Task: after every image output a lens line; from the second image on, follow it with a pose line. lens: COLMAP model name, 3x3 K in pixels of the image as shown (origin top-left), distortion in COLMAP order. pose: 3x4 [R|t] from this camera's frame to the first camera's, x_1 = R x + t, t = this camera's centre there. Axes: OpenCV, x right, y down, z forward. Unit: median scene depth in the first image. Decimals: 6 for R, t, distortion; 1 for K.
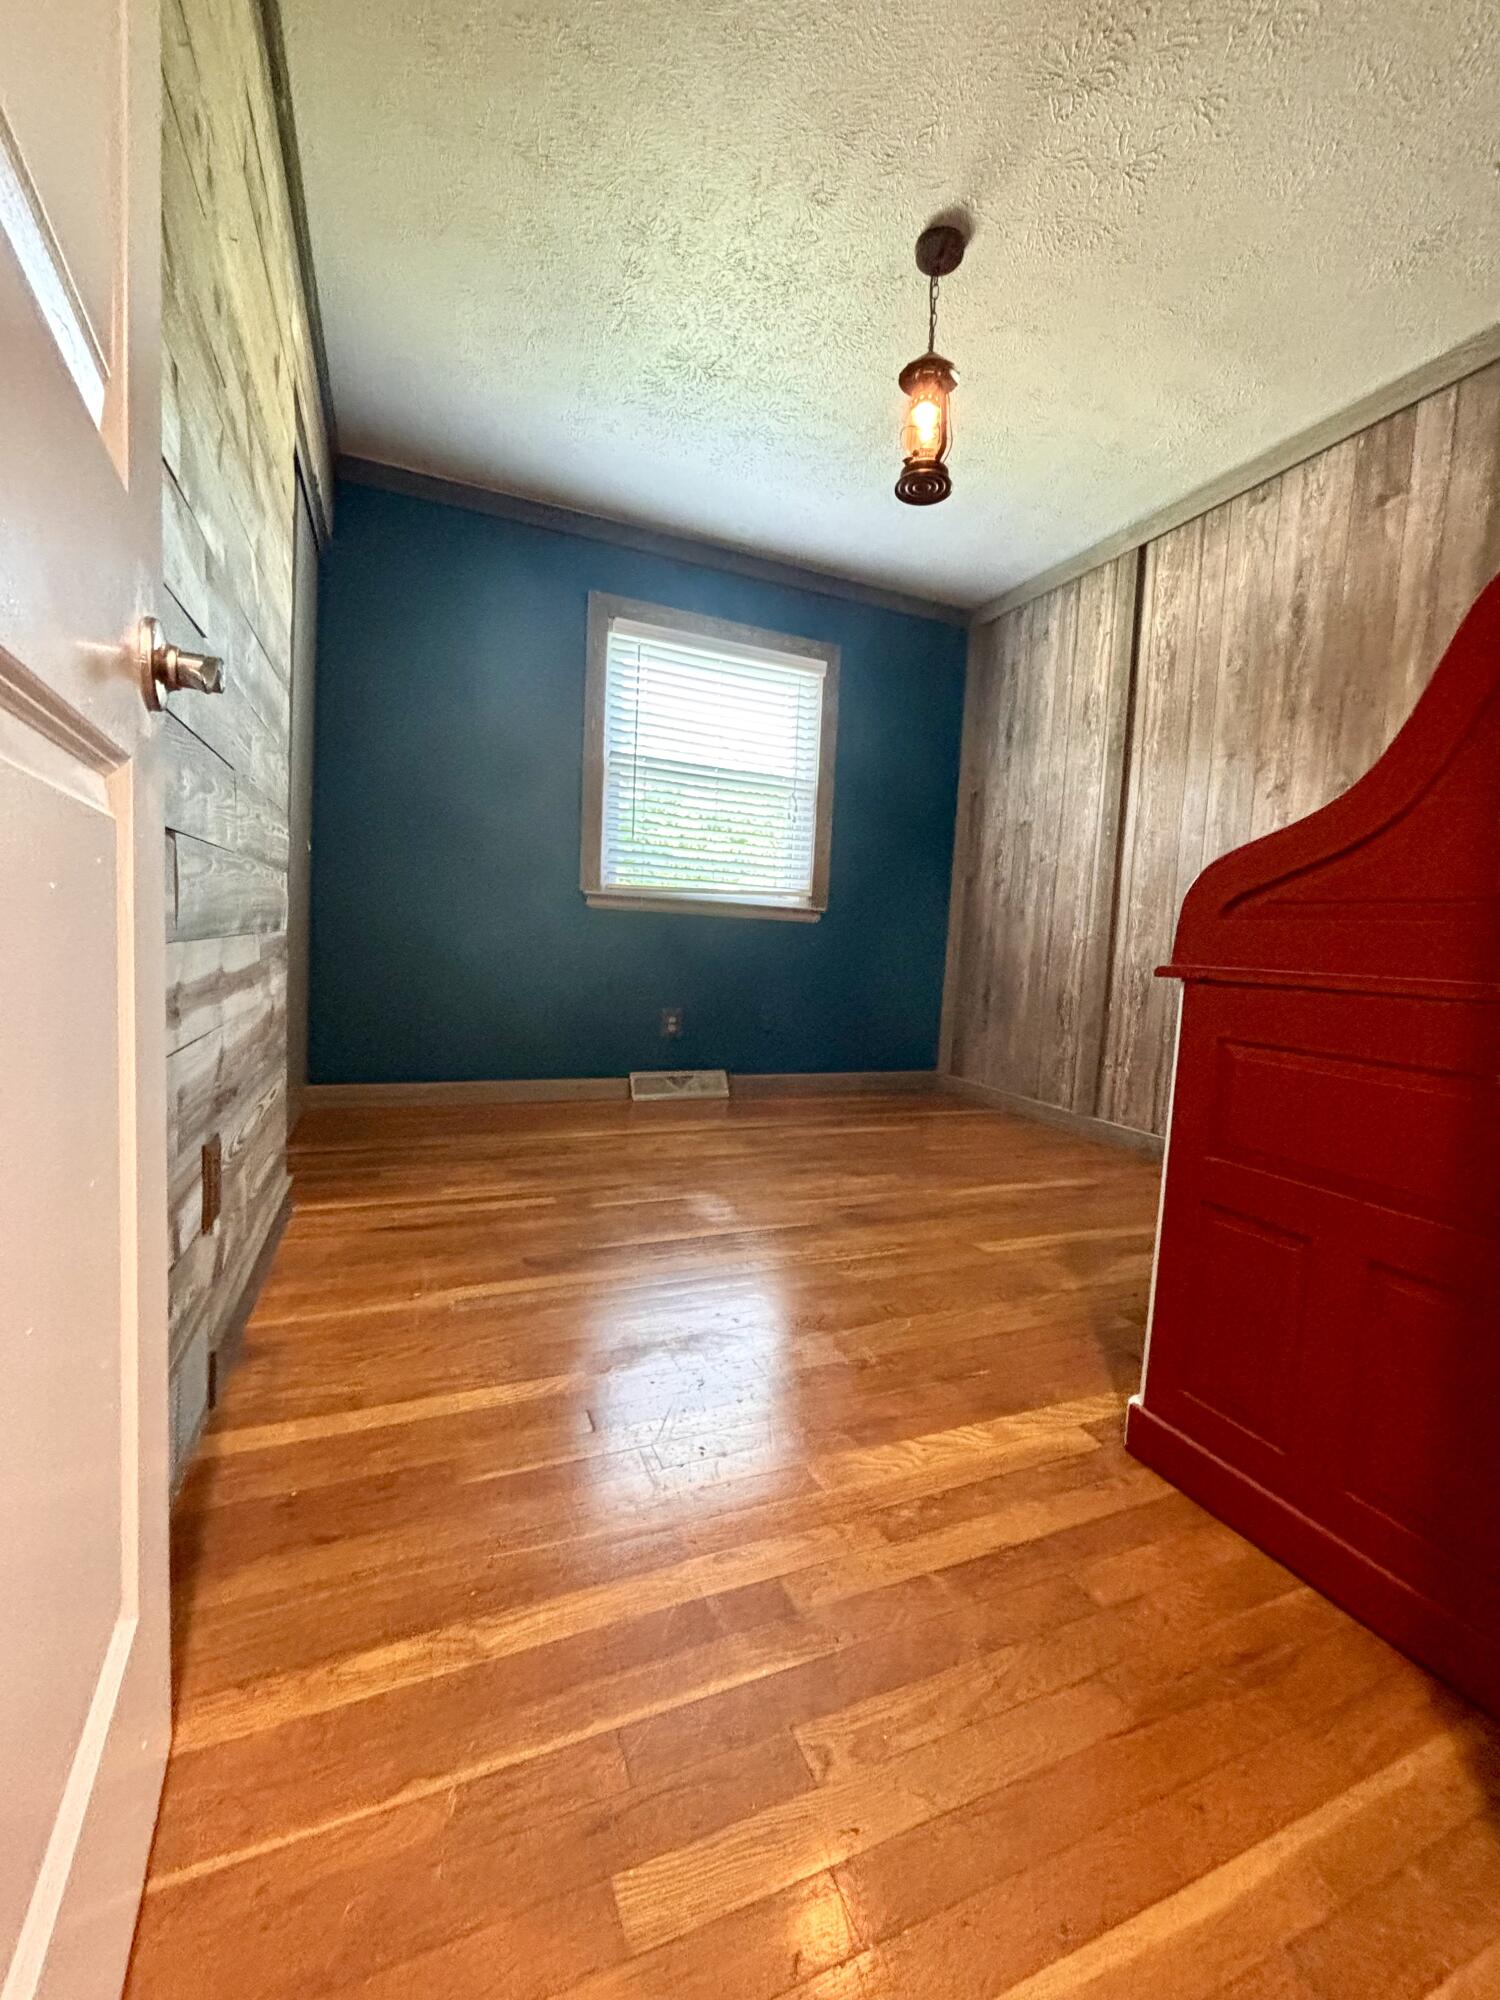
lens RADIAL K [[815.4, 0, 750.0], [0, 815.4, 1000.0], [0, 0, 1]] dist [-0.001083, -0.000186]
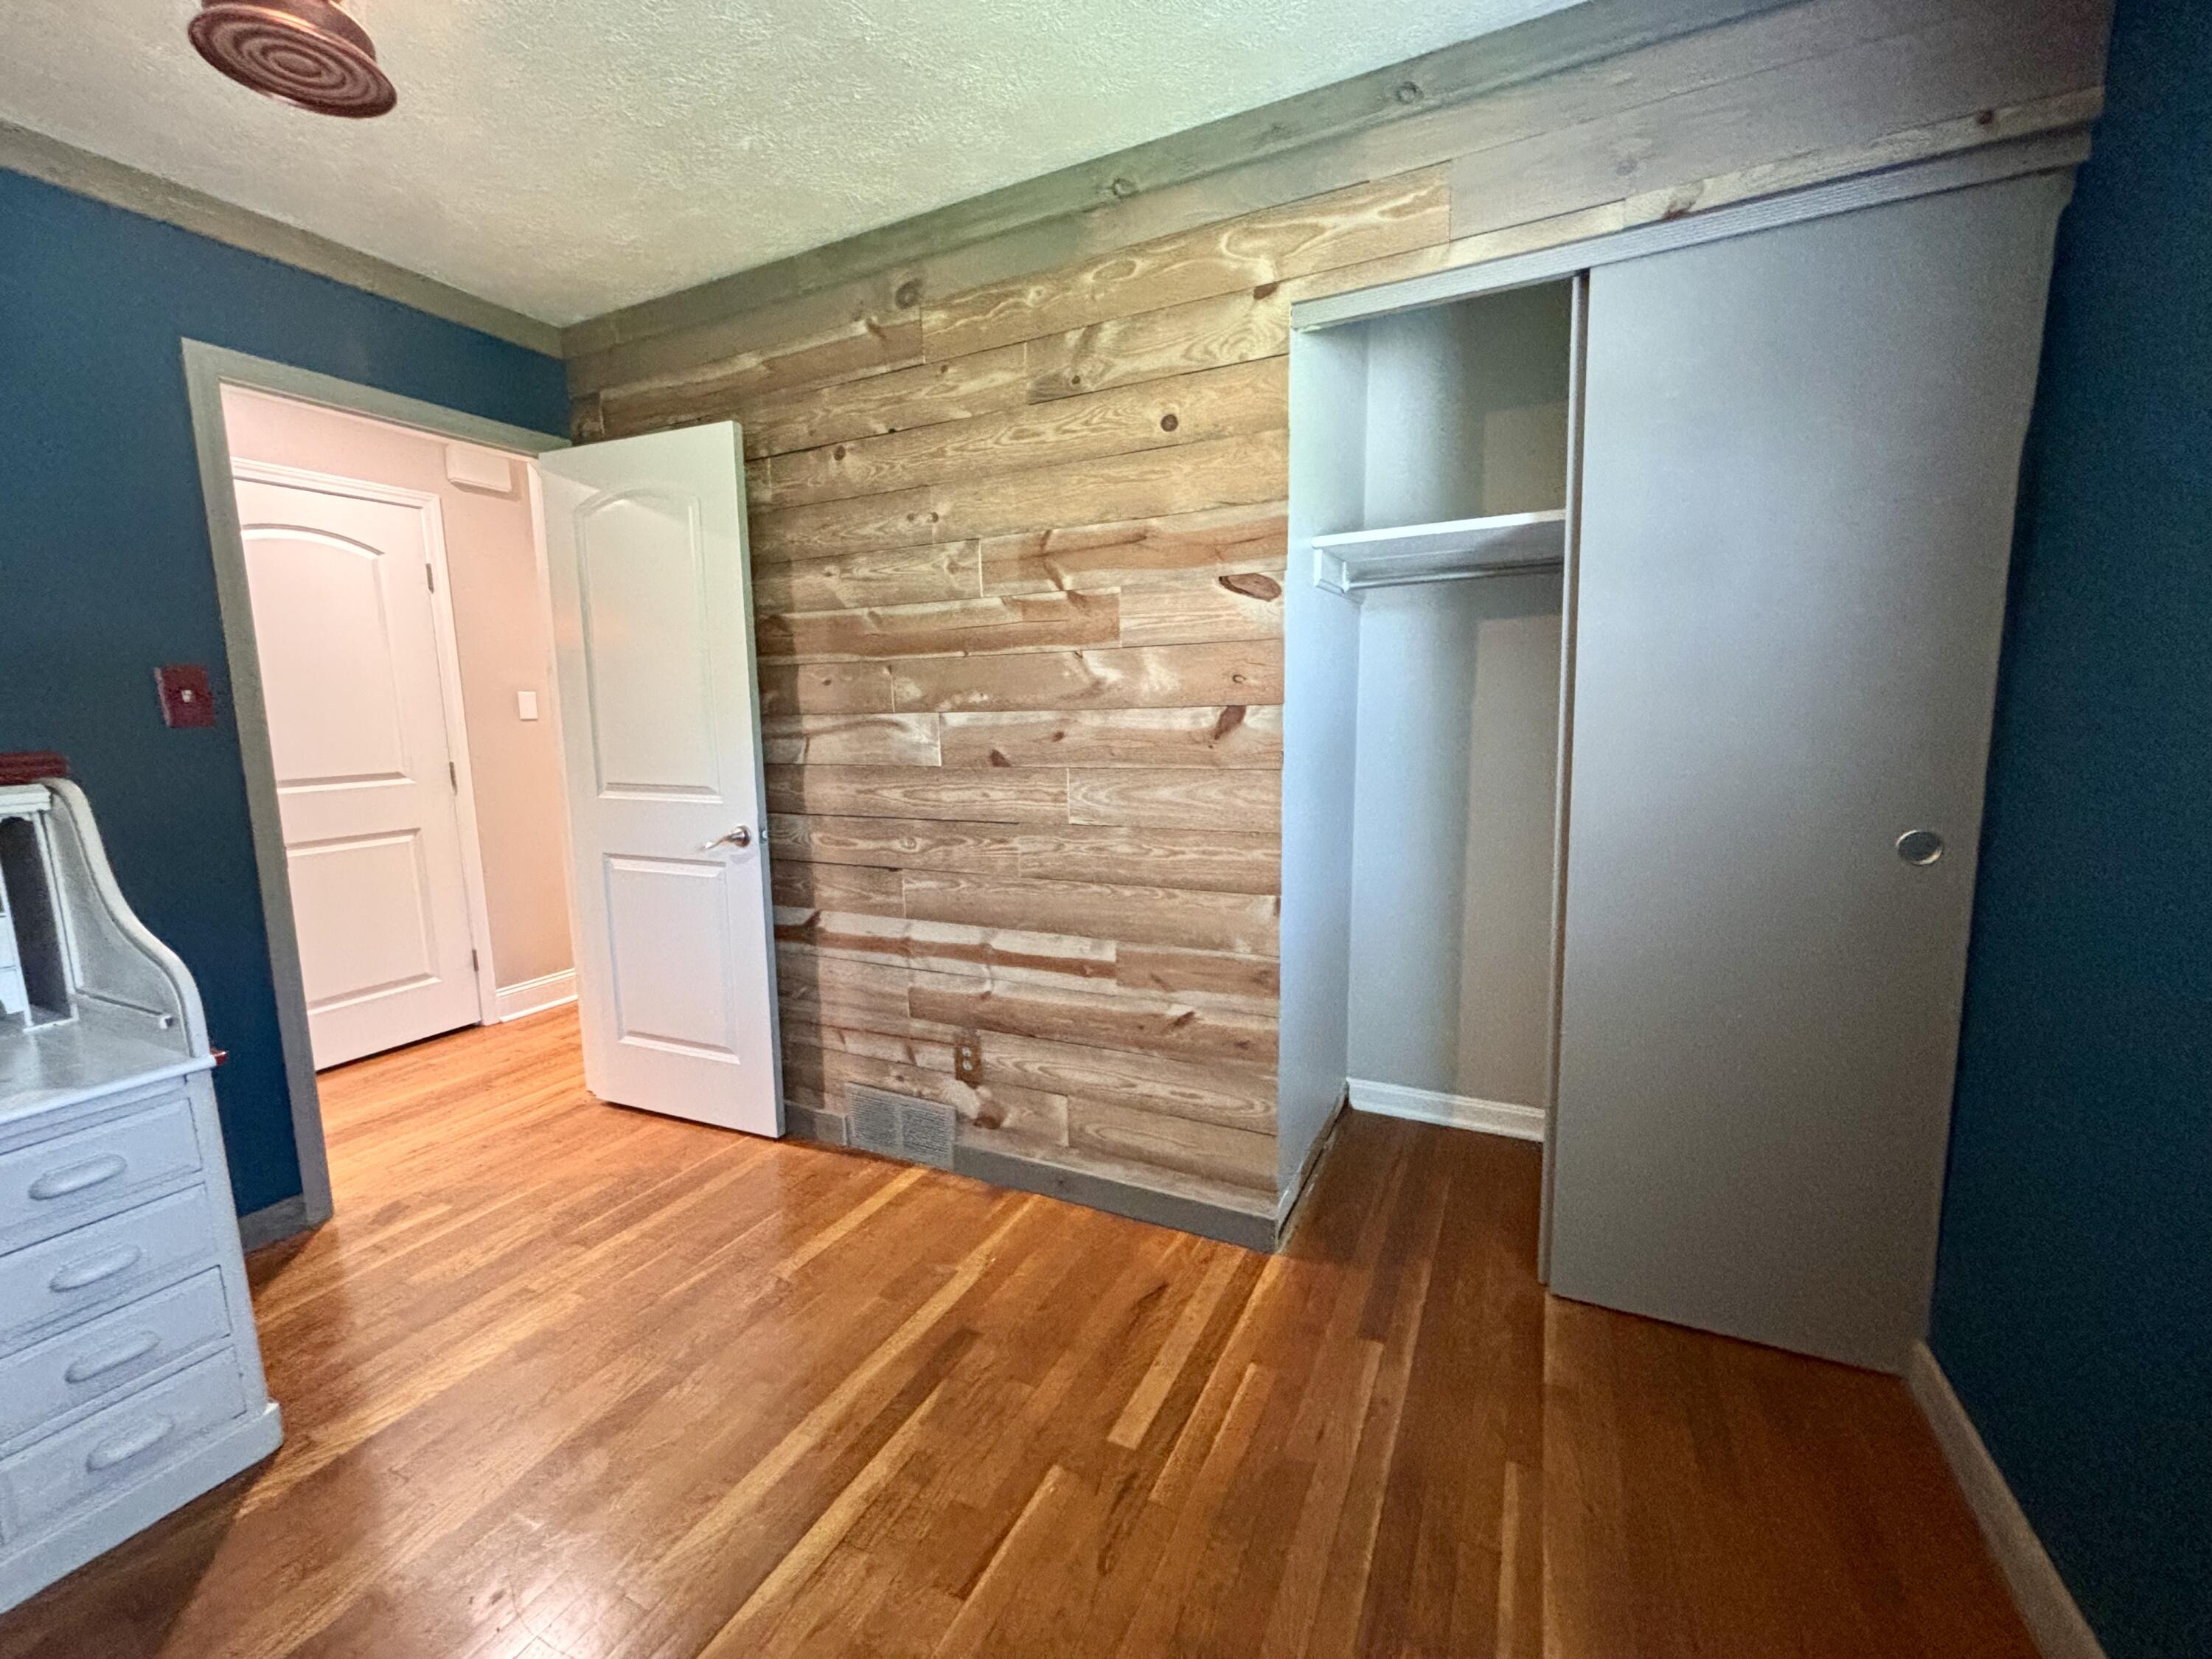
lens RADIAL K [[901.9, 0, 1106.0], [0, 901.9, 829.5], [0, 0, 1]] dist [-0.001083, -0.000186]
pose [[-0.755822, 0.049823, -0.652879, 0.231199], [-0.072381, 0.984632, 0.158935, -0.383349], [0.650764, 0.167383, -0.740601, 1.650643]]
